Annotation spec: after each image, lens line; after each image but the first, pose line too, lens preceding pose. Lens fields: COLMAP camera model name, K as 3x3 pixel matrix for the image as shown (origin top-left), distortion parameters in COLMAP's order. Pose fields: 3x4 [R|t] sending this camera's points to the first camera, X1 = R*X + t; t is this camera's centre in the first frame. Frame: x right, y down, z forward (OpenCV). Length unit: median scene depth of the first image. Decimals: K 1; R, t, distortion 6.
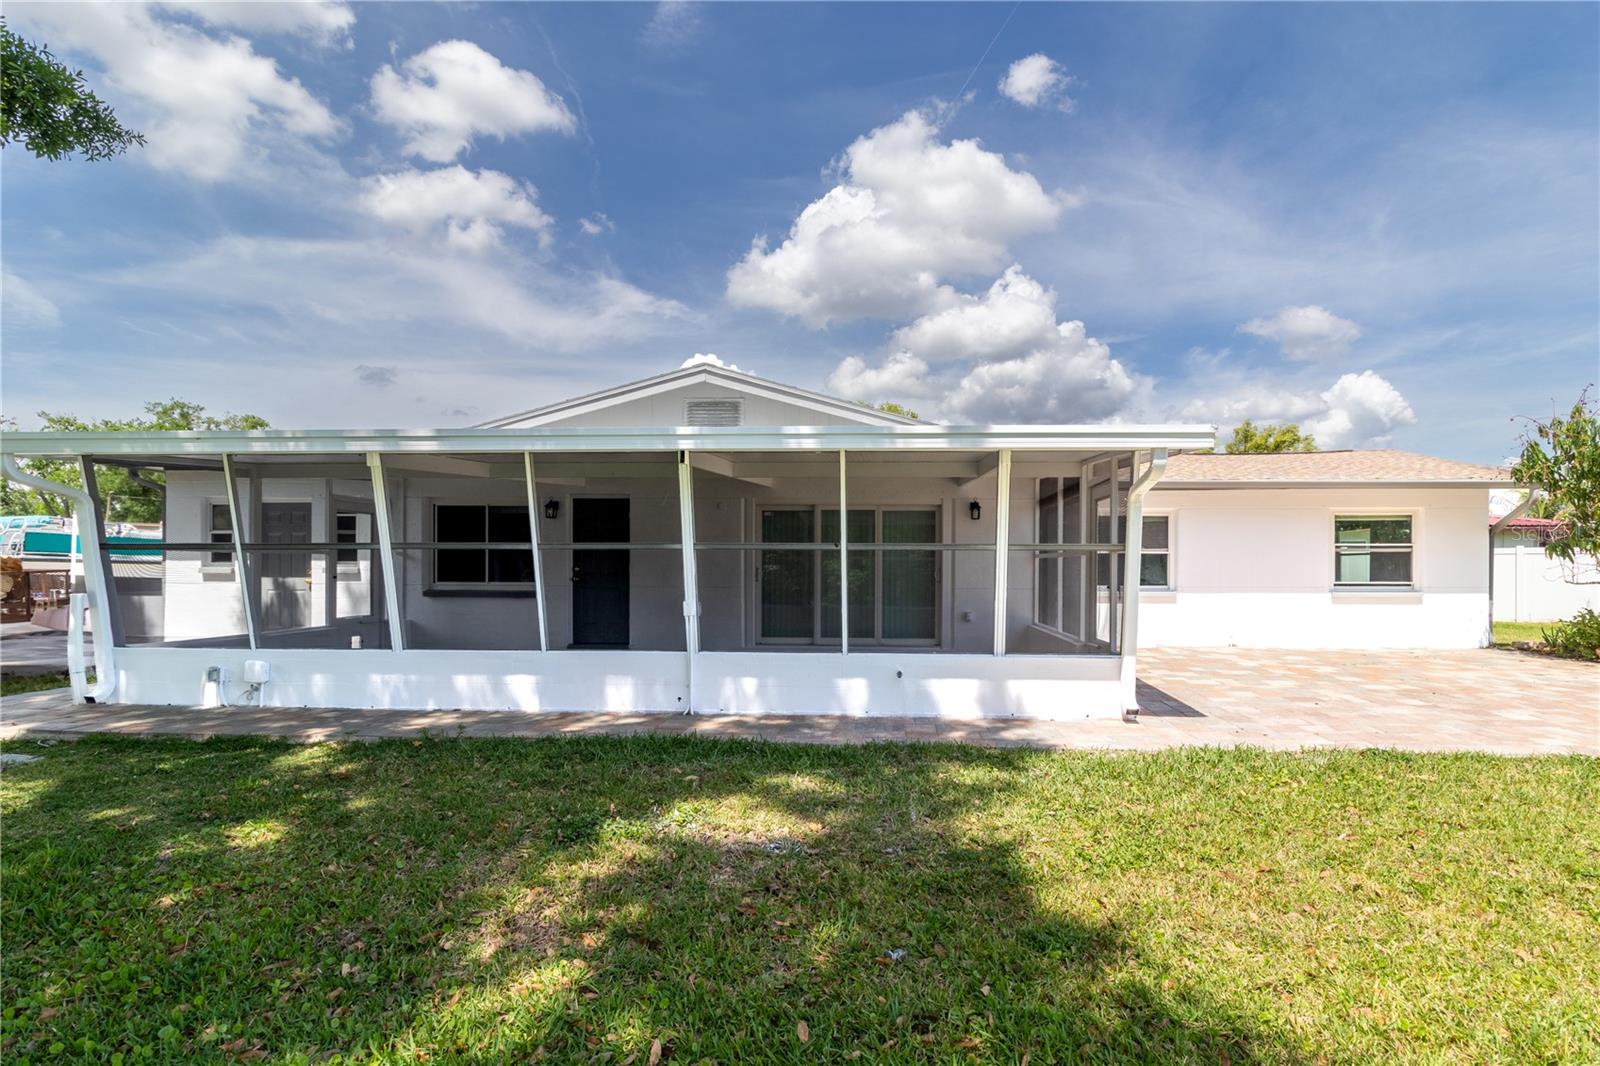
lens RADIAL K [[745.2, 0, 800.0], [0, 745.2, 551.5], [0, 0, 1]] dist [-0.000306, -0.000140]
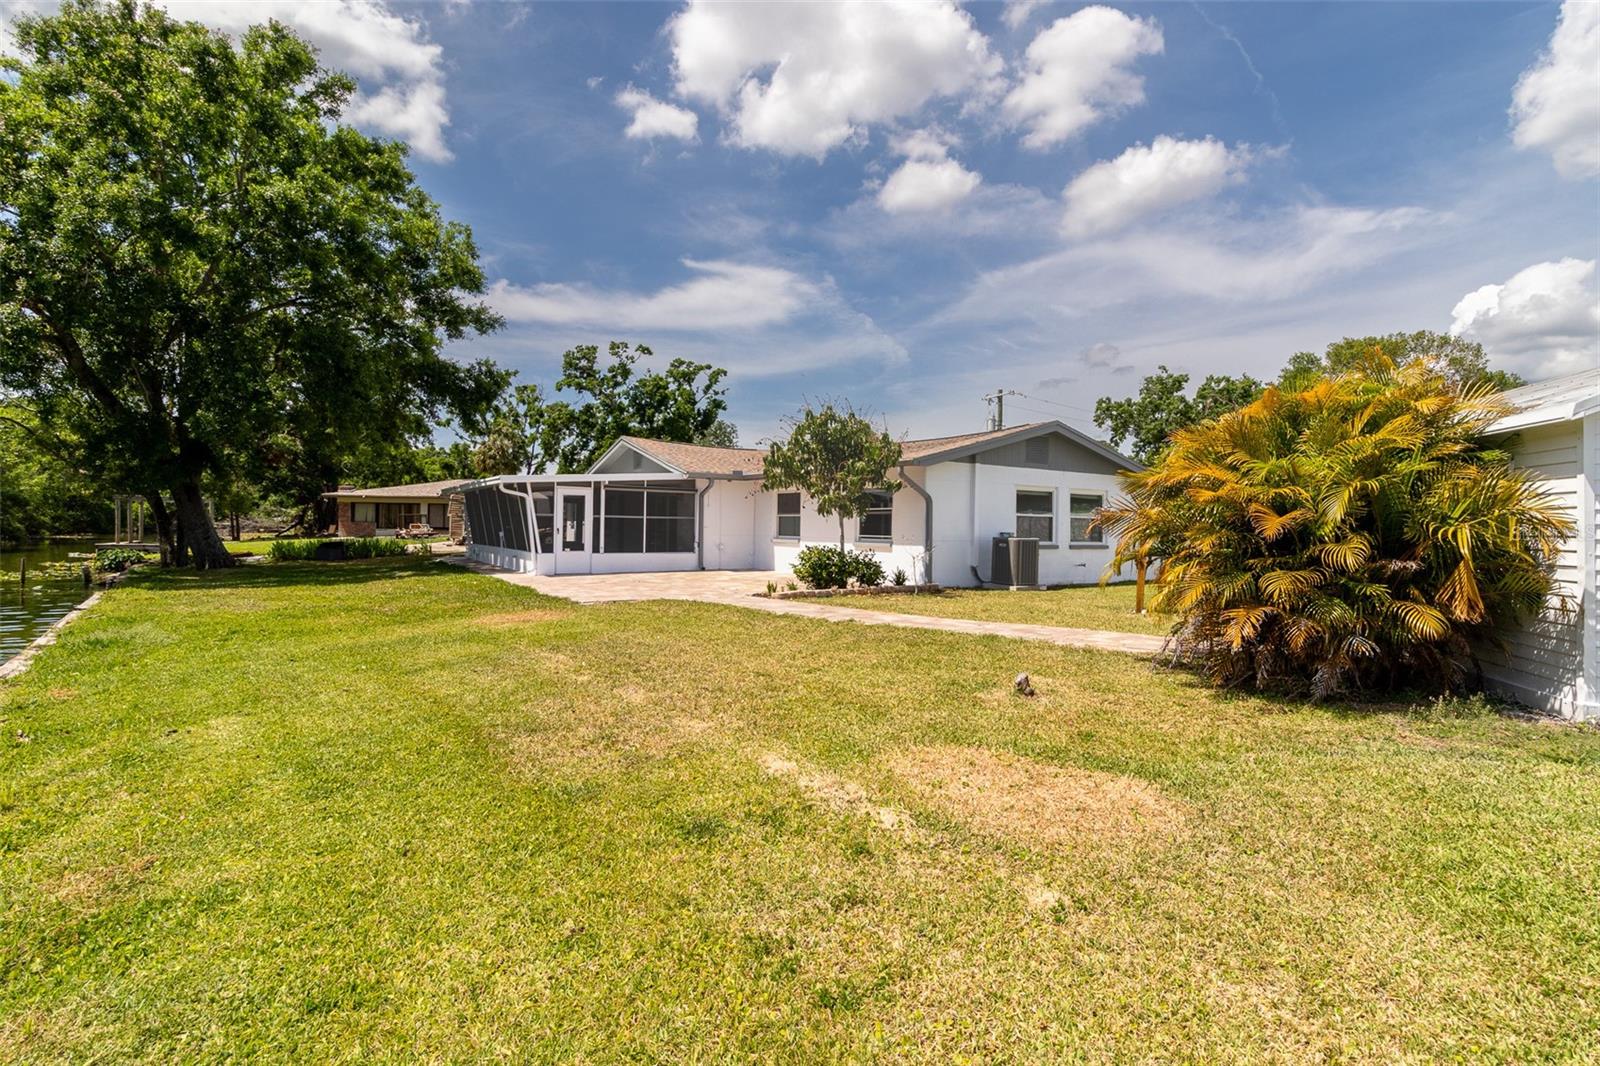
lens RADIAL K [[739.5, 0, 800.0], [0, 739.5, 533.0], [0, 0, 1]] dist [0.000287, 0.000217]
pose [[0.577607, 0.014935, -0.816179, 0.107230], [0.000012, 0.999832, 0.018305, 0.000538], [0.816315, -0.010583, 0.577510, 0.002225]]
